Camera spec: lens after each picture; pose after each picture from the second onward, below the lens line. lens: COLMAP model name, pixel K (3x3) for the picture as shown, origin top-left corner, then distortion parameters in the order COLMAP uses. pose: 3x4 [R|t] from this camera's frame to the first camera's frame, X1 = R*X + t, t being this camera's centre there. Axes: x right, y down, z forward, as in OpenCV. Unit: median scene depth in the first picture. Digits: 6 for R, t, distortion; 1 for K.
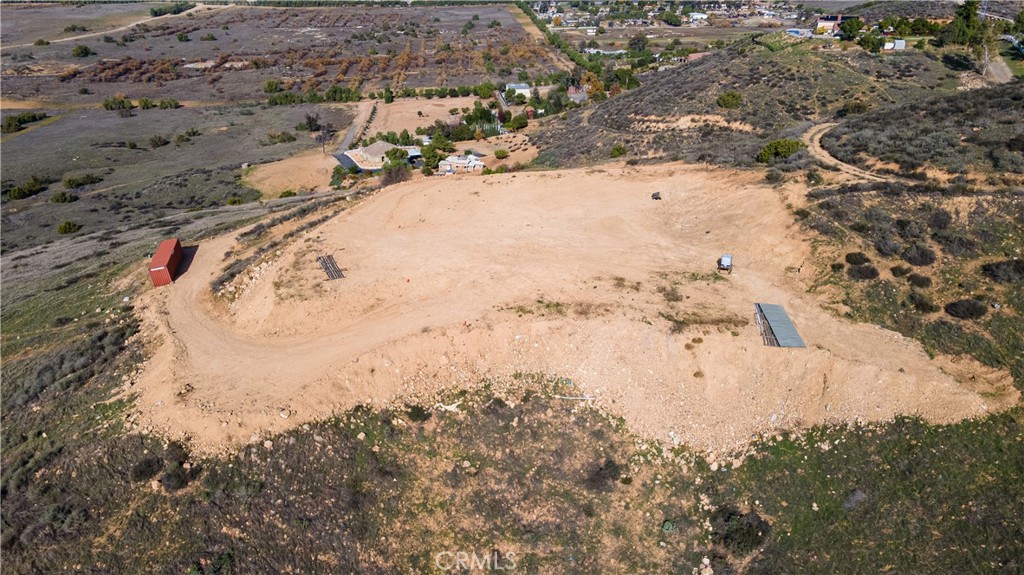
lens RADIAL K [[748.8, 0, 512.1], [0, 748.8, 283.4], [0, 0, 1]] dist [0.020579, 0.082960]
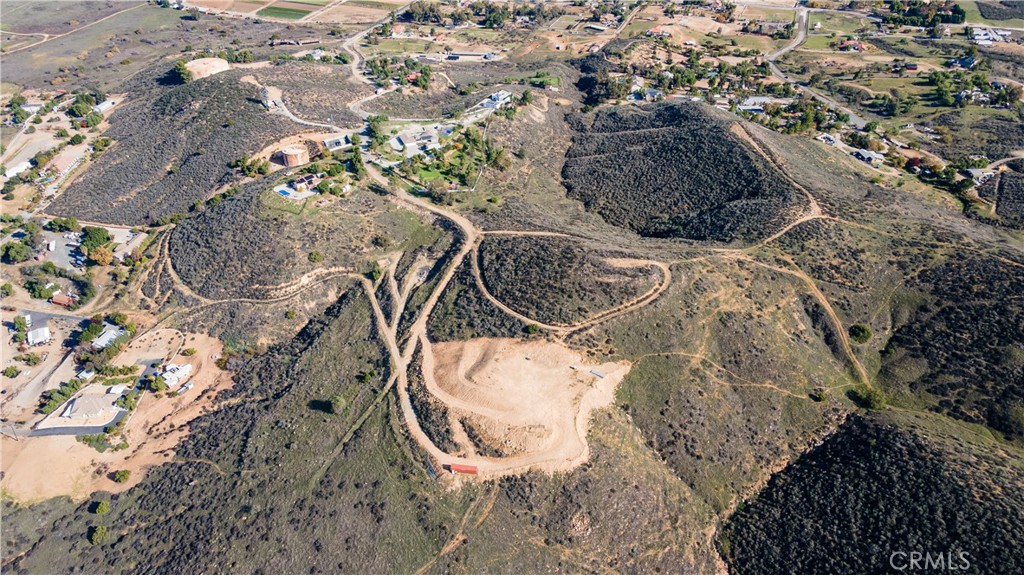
lens RADIAL K [[748.8, 0, 511.6], [0, 748.8, 283.6], [0, 0, 1]] dist [0.020579, 0.082960]
pose [[0.425280, -0.522410, 0.739070, -0.840569], [0.388380, 0.842927, 0.372337, -0.650082], [-0.817495, 0.128692, 0.561374, -0.371317]]
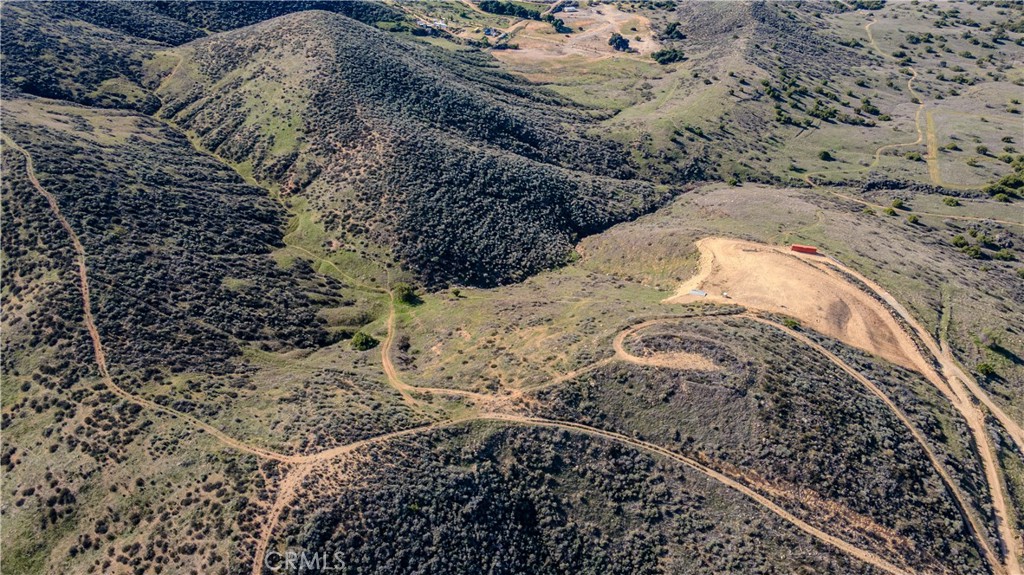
lens RADIAL K [[748.8, 0, 513.0], [0, 748.8, 277.8], [0, 0, 1]] dist [0.020579, 0.082960]
pose [[-0.445421, 0.506607, -0.738207, 1.053901], [-0.383859, 0.636834, 0.668652, -0.663169], [0.808859, 0.581199, -0.089193, 0.106209]]
